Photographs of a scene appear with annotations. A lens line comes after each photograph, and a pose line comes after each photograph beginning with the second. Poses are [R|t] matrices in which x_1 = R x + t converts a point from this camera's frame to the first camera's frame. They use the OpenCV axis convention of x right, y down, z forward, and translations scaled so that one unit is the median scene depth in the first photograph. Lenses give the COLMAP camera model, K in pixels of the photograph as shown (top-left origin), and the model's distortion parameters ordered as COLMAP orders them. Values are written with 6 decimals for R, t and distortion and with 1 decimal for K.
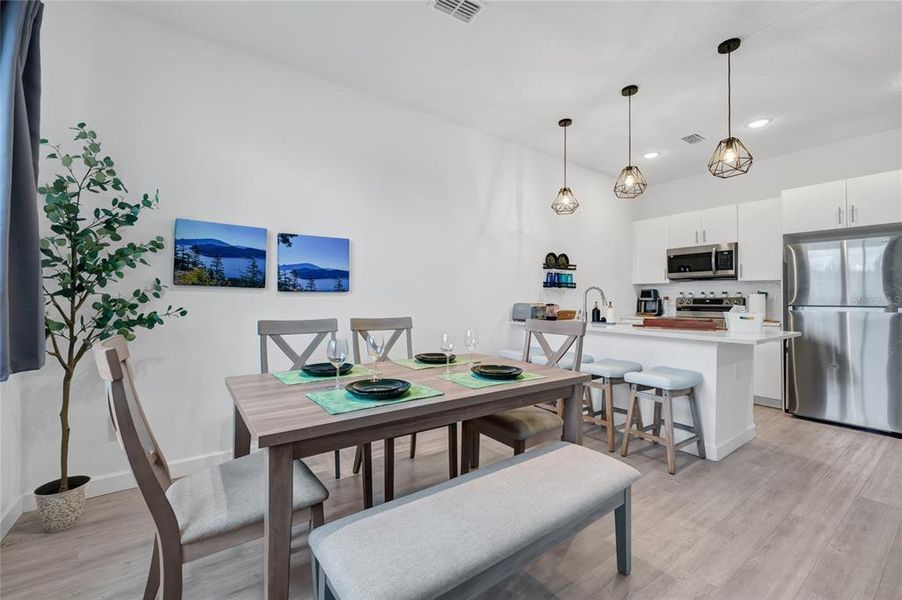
lens RADIAL K [[378.2, 0, 454.7], [0, 378.2, 293.2], [0, 0, 1]] dist [-0.014198, 0.001127]
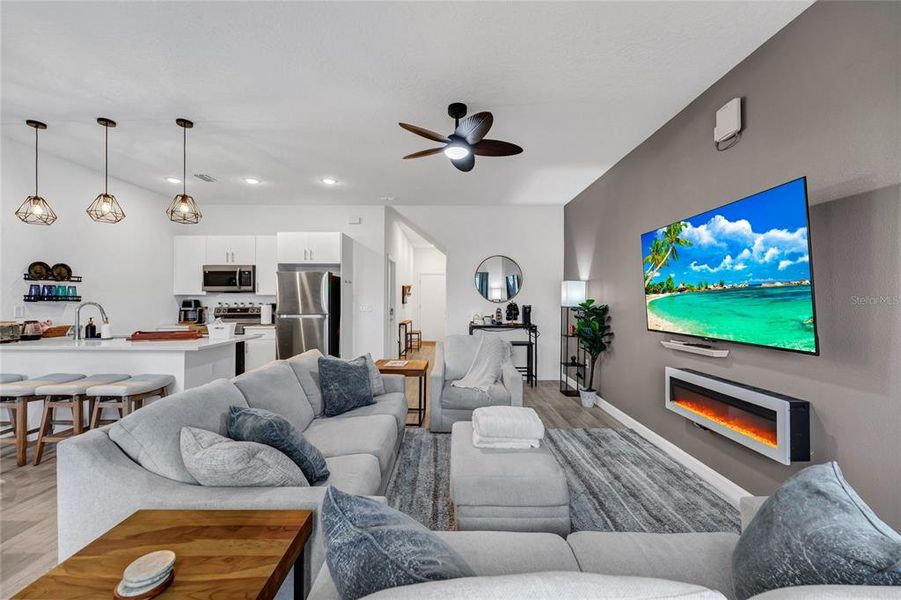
lens RADIAL K [[361.5, 0, 447.8], [0, 361.5, 300.2], [0, 0, 1]] dist [-0.003115, 0.000014]
pose [[0.589775, -0.006855, 0.807539, 0.149604], [-0.008348, 0.999859, 0.014584, -0.040833], [-0.807525, -0.015342, 0.589634, -0.285235]]
